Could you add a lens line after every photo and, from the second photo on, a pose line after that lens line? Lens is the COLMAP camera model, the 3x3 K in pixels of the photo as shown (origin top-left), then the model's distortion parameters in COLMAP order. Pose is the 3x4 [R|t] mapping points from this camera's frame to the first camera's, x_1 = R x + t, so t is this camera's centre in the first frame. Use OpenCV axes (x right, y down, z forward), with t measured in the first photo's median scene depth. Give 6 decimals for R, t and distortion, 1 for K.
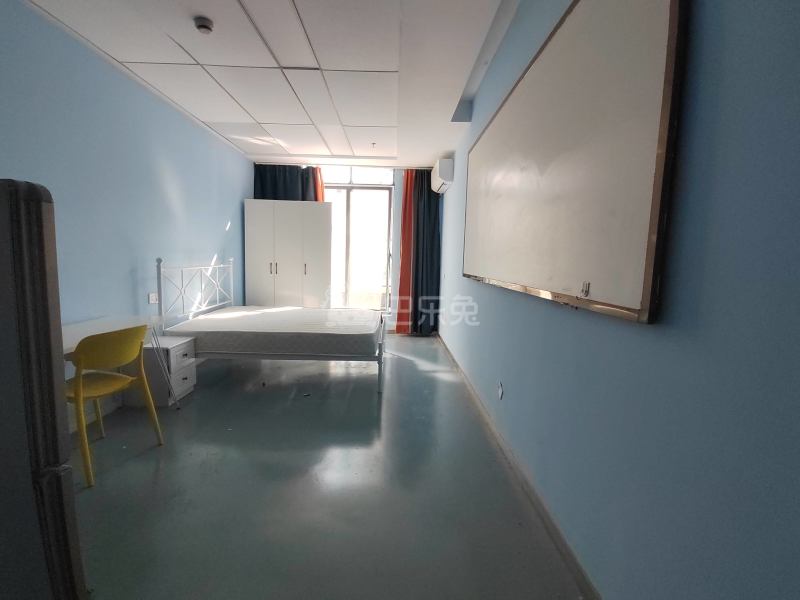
lens RADIAL K [[365.7, 0, 399.2], [0, 365.7, 296.1], [0, 0, 1]] dist [-0.000465, 0.000060]
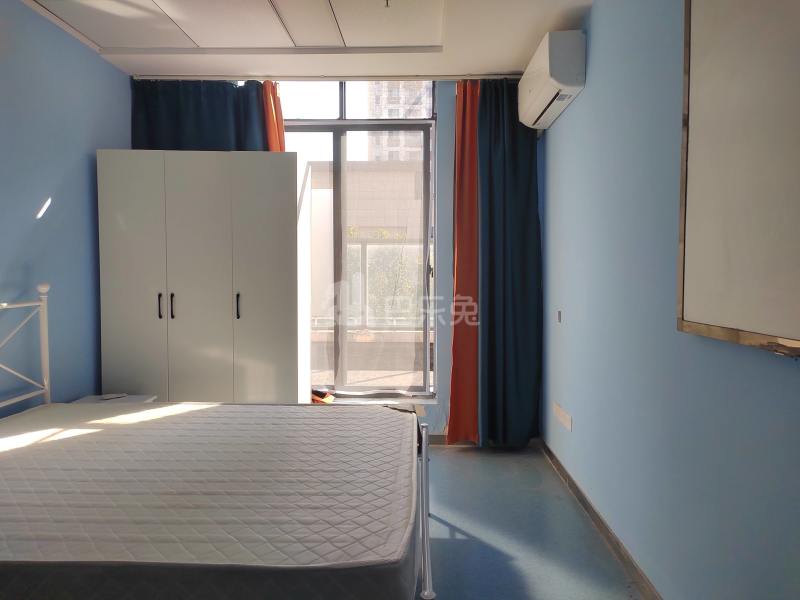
lens RADIAL K [[536.8, 0, 400.4], [0, 536.8, 303.3], [0, 0, 1]] dist [0.025982, -0.000083]
pose [[0.998104, -0.022391, -0.057327, -0.026080], [0.019448, 0.998490, -0.051382, -0.038621], [0.058391, 0.050169, 0.997032, 0.359233]]
